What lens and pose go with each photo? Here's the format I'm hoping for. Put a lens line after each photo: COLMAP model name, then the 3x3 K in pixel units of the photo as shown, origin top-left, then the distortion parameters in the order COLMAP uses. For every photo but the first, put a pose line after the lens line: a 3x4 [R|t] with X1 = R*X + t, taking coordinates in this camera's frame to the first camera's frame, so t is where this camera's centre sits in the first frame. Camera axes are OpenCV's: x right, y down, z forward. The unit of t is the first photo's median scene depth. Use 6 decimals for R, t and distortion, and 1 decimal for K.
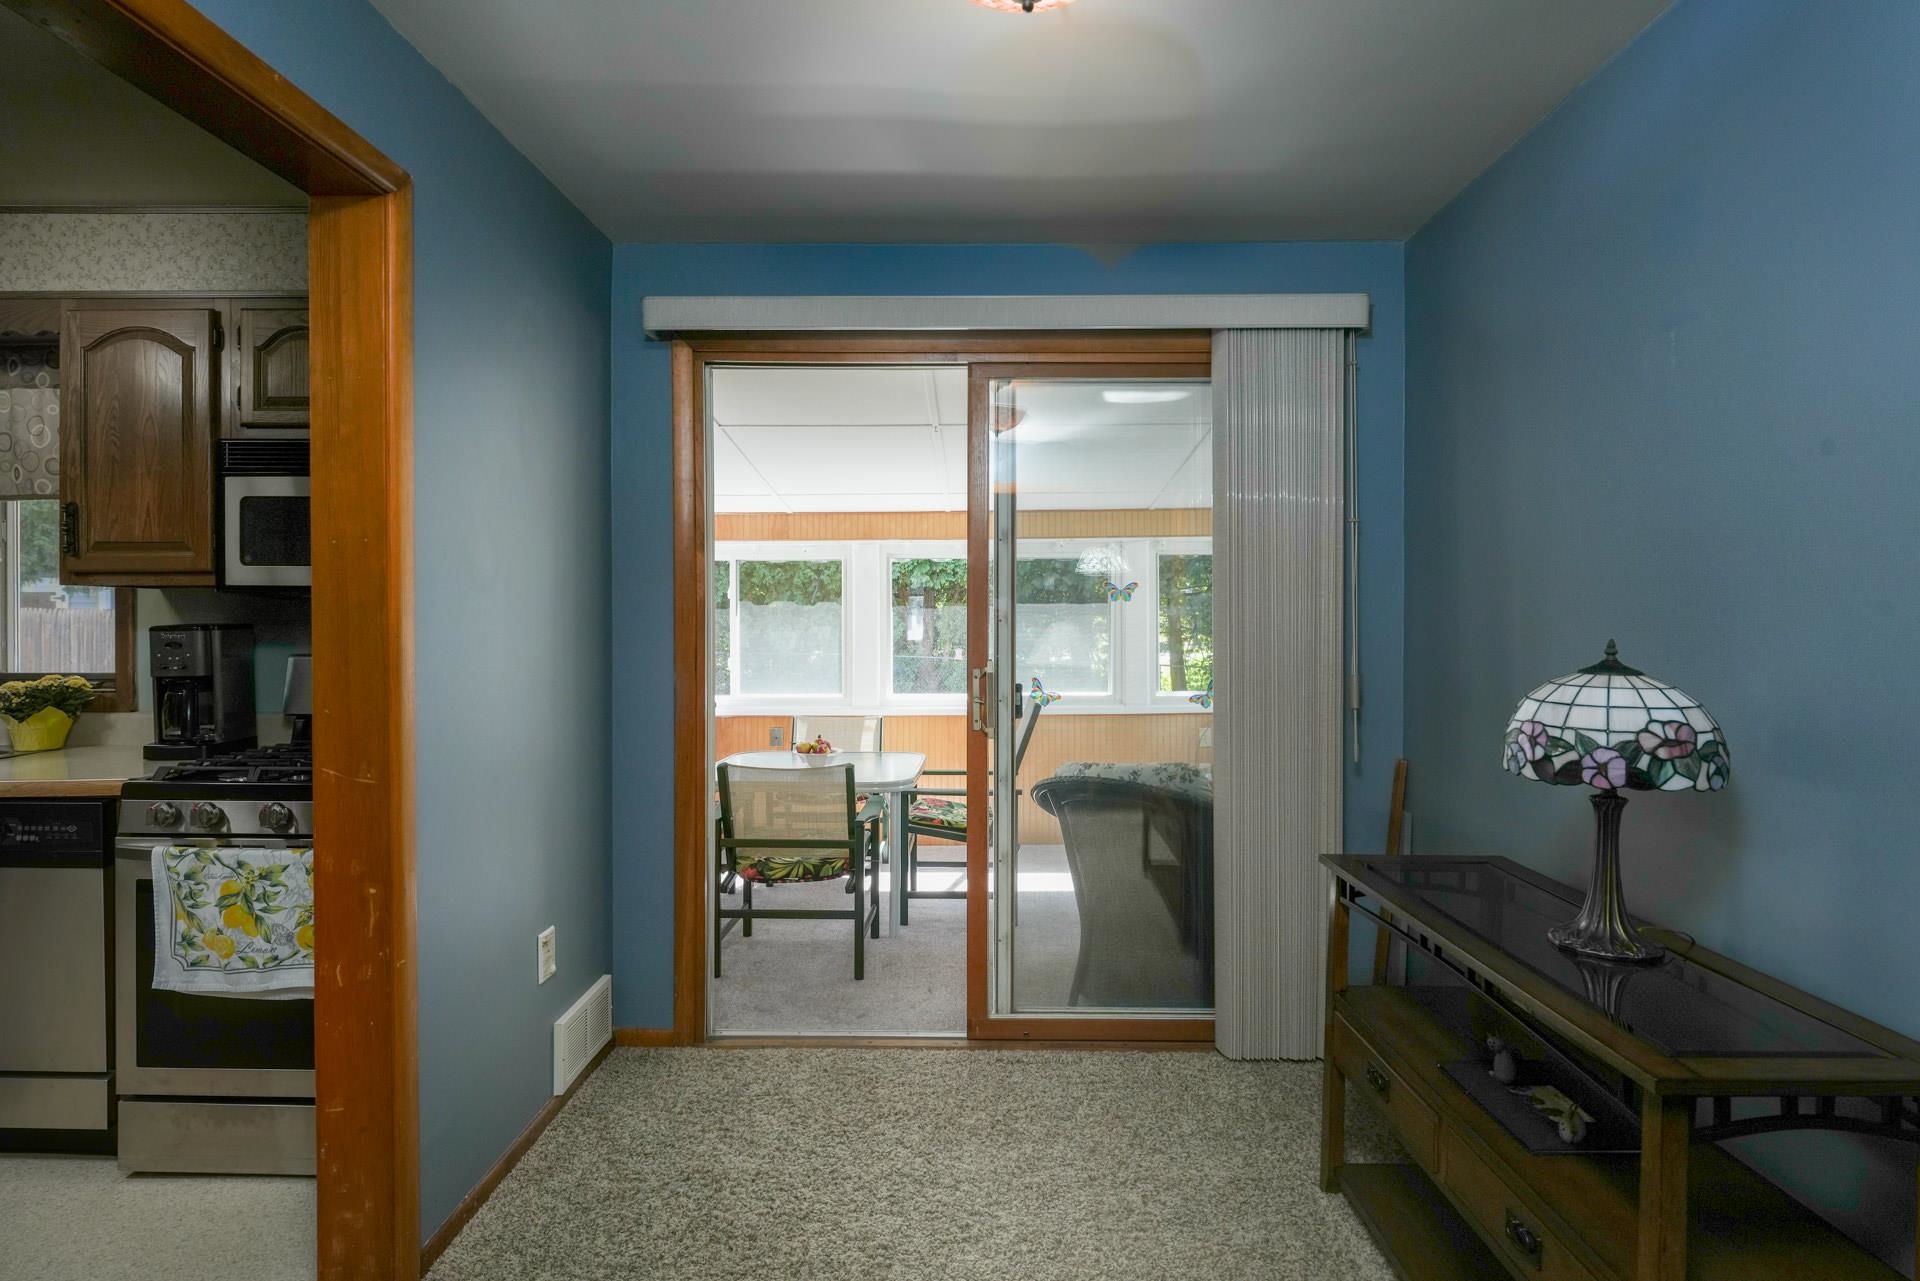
lens RADIAL K [[992.5, 0, 960.0], [0, 992.5, 623.2], [0, 0, 1]] dist [0.001145, 0.000838]
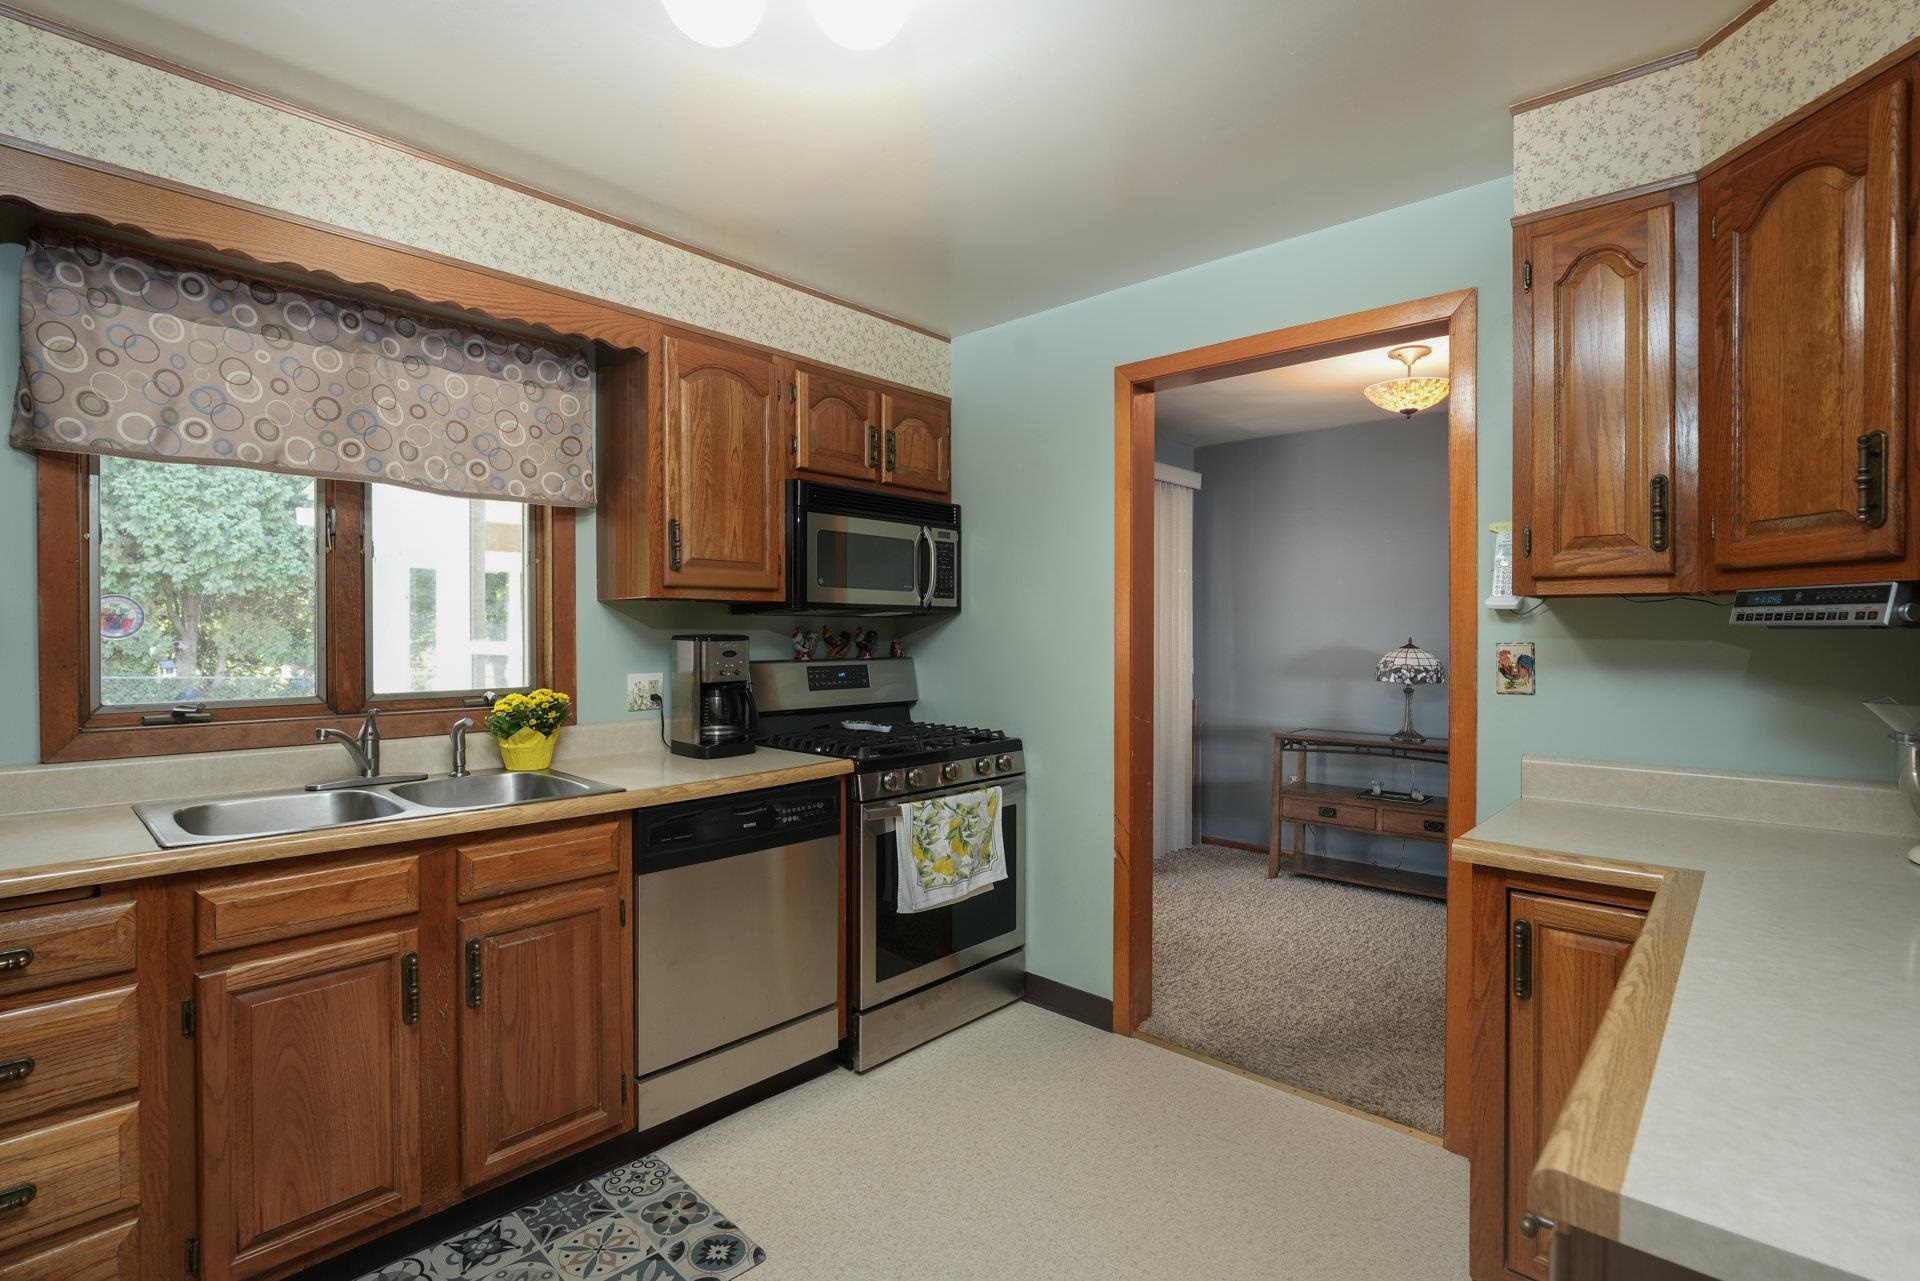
lens RADIAL K [[880.3, 0, 1005.3], [0, 880.3, 636.0], [0, 0, 1]] dist [0.001337, 0.000159]
pose [[0.643111, -0.004218, 0.765761, -1.380668], [0.003477, 0.999991, 0.002589, 0.000692], [-0.765765, 0.000998, 0.643120, 0.130187]]
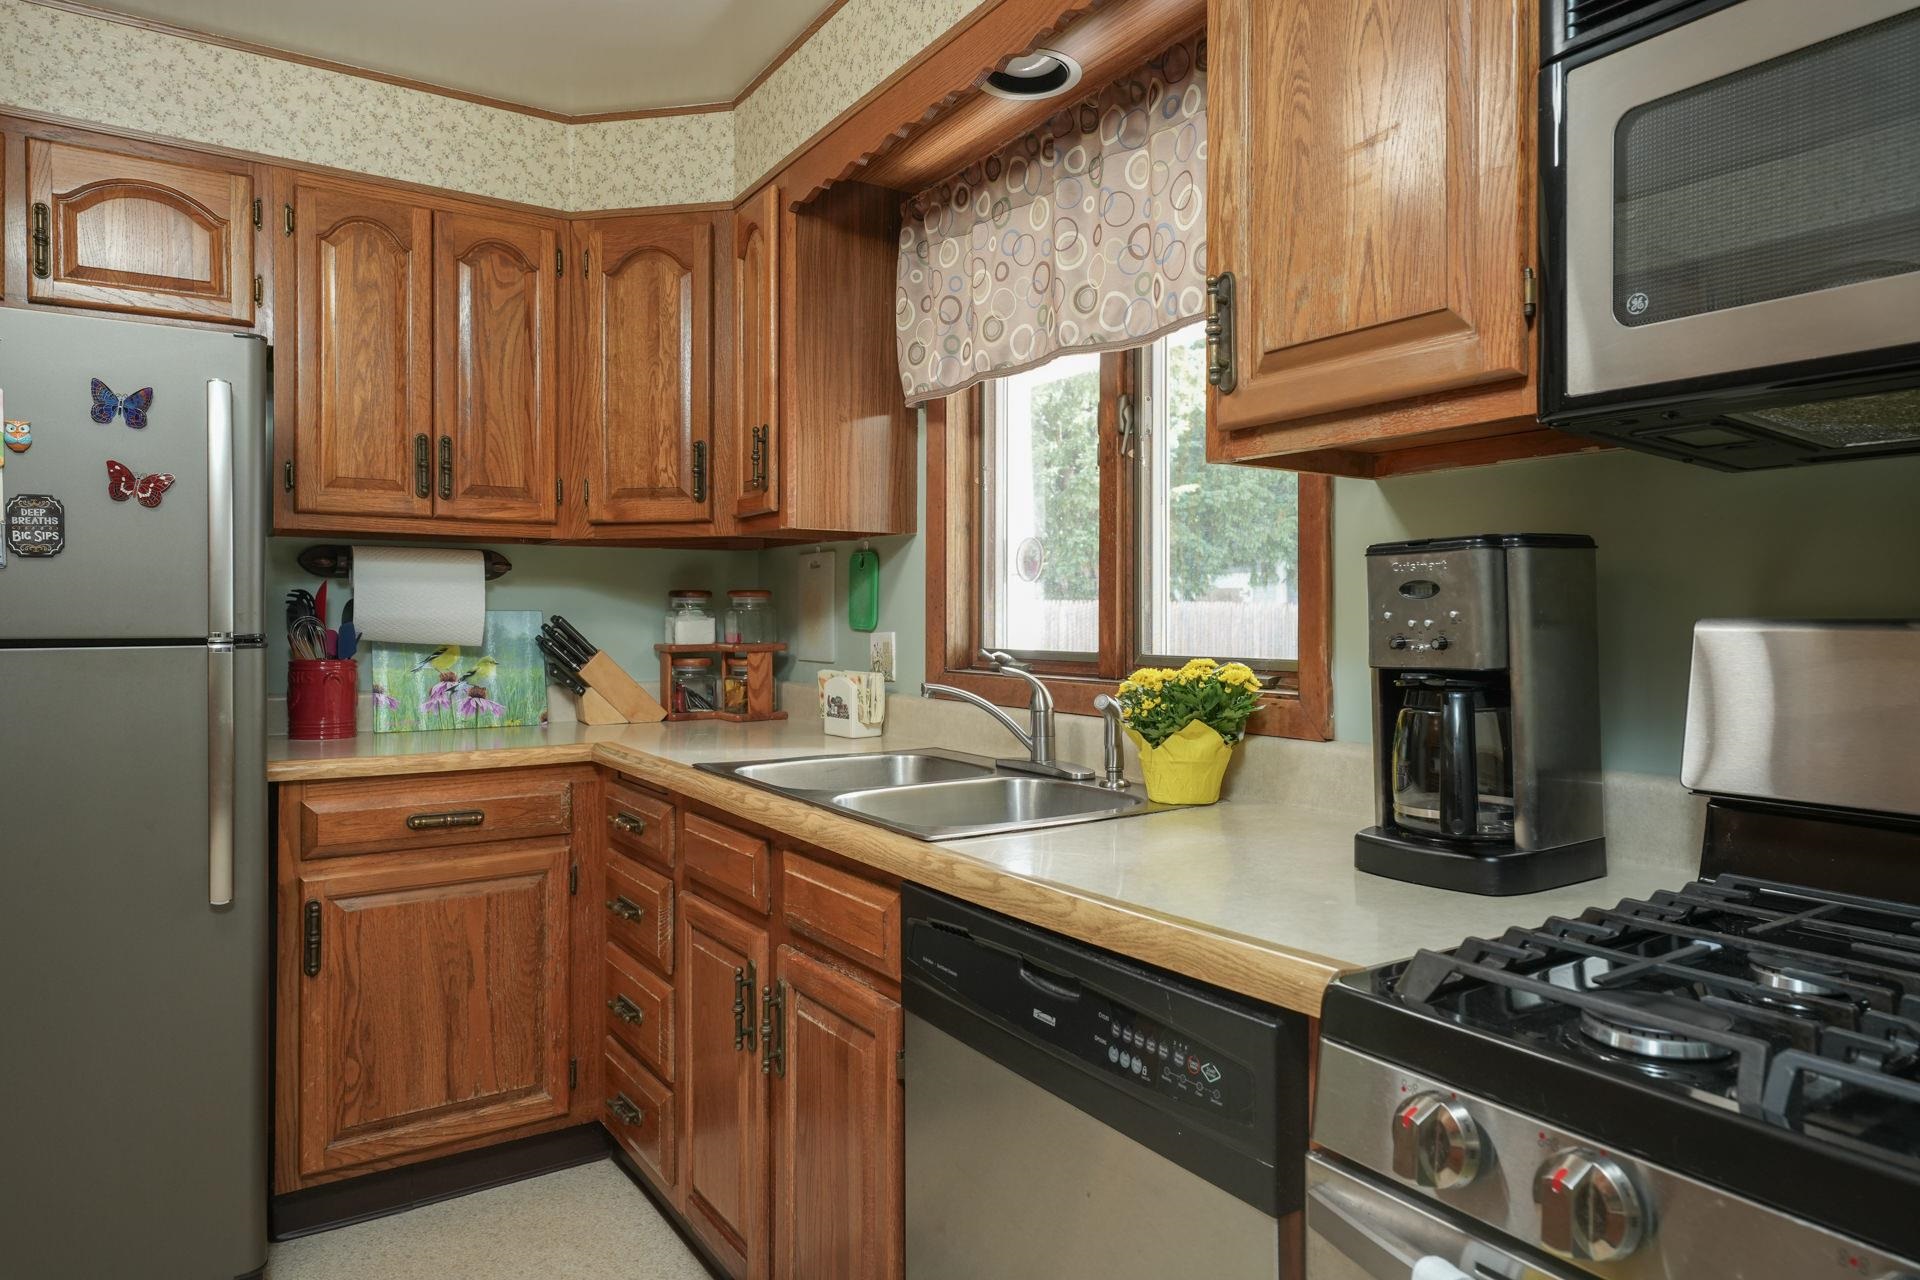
lens RADIAL K [[1187.0, 0, 963.6], [0, 1187.0, 615.1], [0, 0, 1]] dist [0.003080, -0.001190]
pose [[0.563740, -0.003602, -0.825944, -0.516214], [-0.004359, 0.999964, -0.007337, 0.037315], [0.825940, 0.007736, 0.563704, 0.599549]]
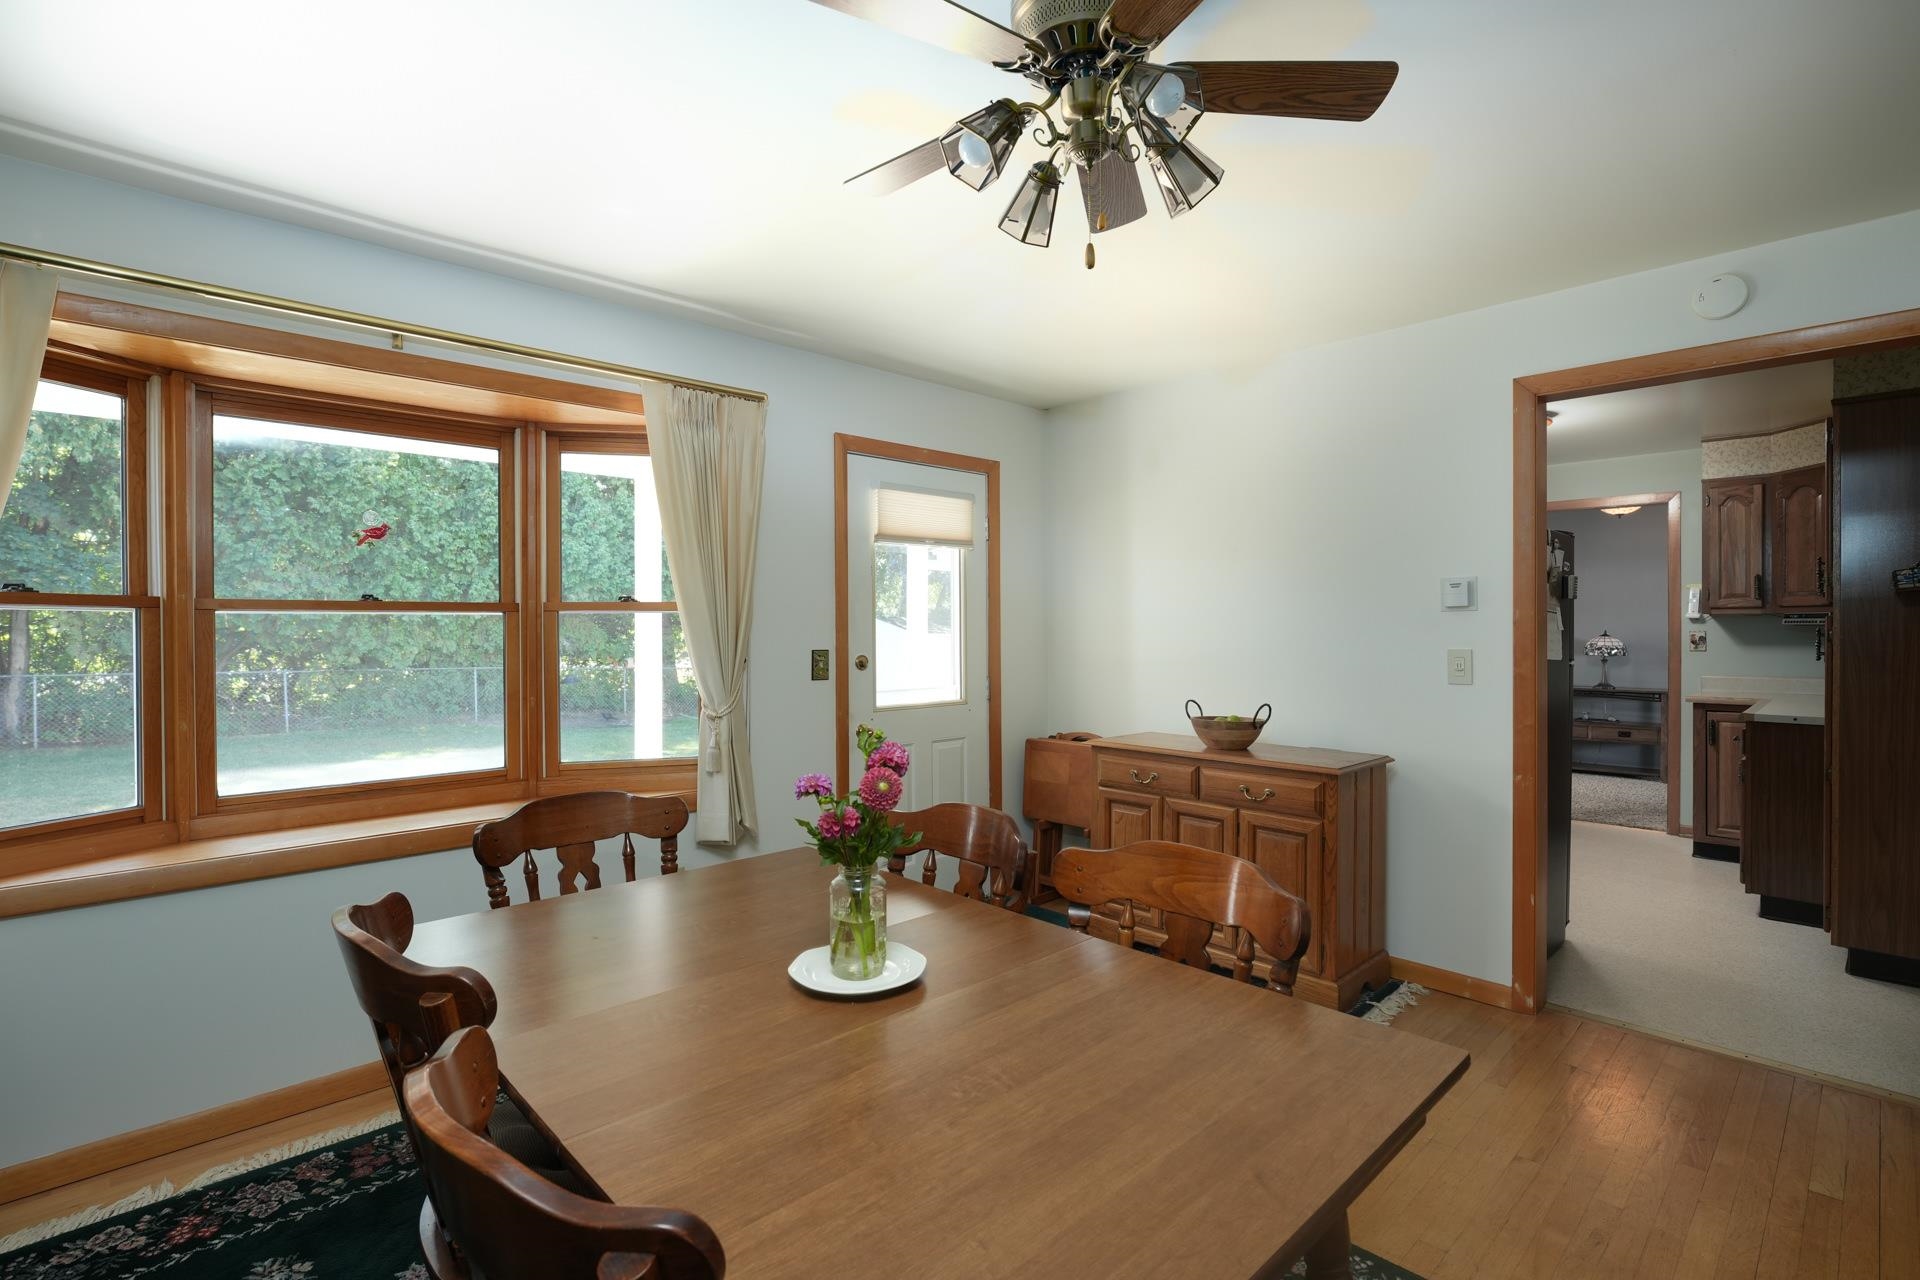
lens RADIAL K [[910.4, 0, 960.0], [0, 910.4, 640.0], [0, 0, 1]] dist [-0.000620, -0.000333]
pose [[0.699914, -0.013955, 0.714091, -3.301422], [0.010174, 0.999902, 0.009568, -0.007365], [-0.714155, 0.000568, 0.699987, 0.027567]]
